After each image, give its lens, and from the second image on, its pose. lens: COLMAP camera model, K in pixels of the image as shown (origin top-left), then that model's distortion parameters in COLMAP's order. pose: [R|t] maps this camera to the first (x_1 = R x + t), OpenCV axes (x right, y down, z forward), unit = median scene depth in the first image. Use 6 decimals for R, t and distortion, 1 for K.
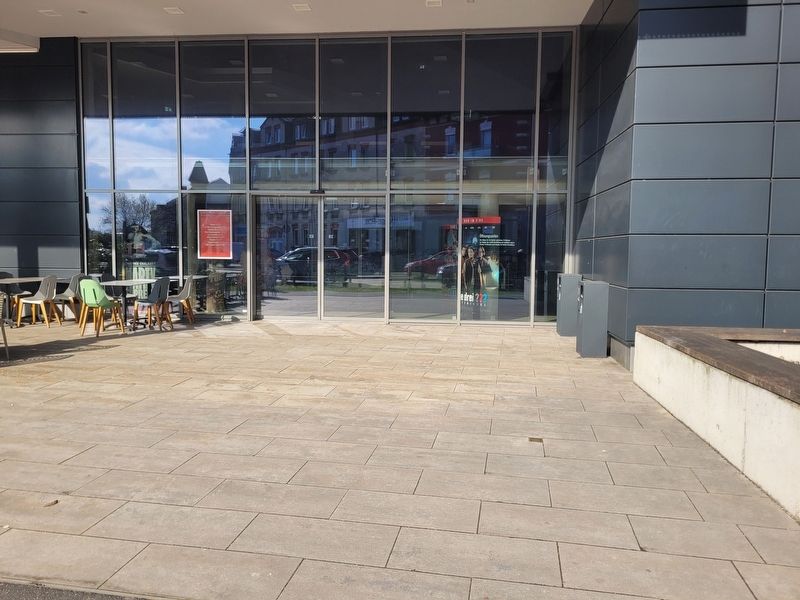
lens RADIAL K [[591.4, 0, 402.1], [0, 591.4, 296.8], [0, 0, 1]] dist [0.026704, -0.016754]
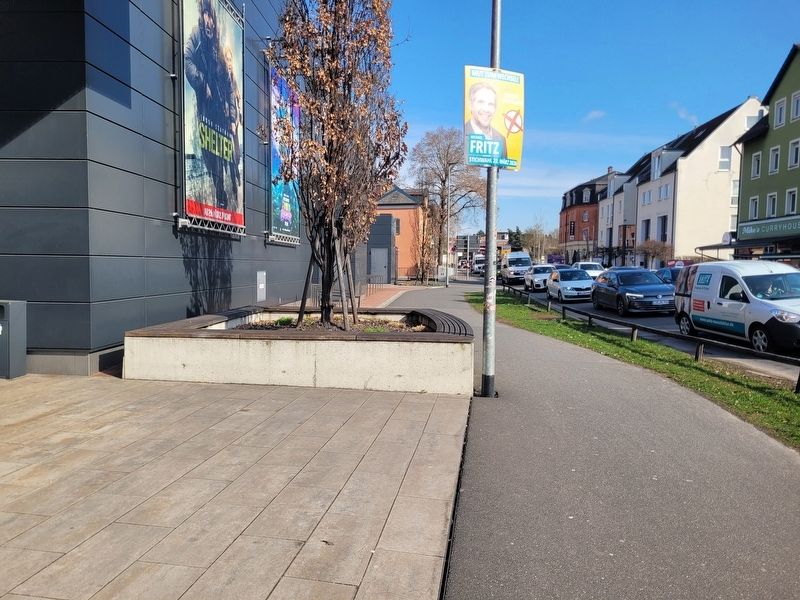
lens RADIAL K [[591.4, 0, 401.9], [0, 591.4, 301.9], [0, 0, 1]] dist [0.026704, -0.016754]
pose [[-0.025077, -0.071121, 0.997152, -1.269803], [0.068164, 0.995023, 0.072683, -0.097357], [-0.997359, 0.069792, -0.020105, 0.707199]]
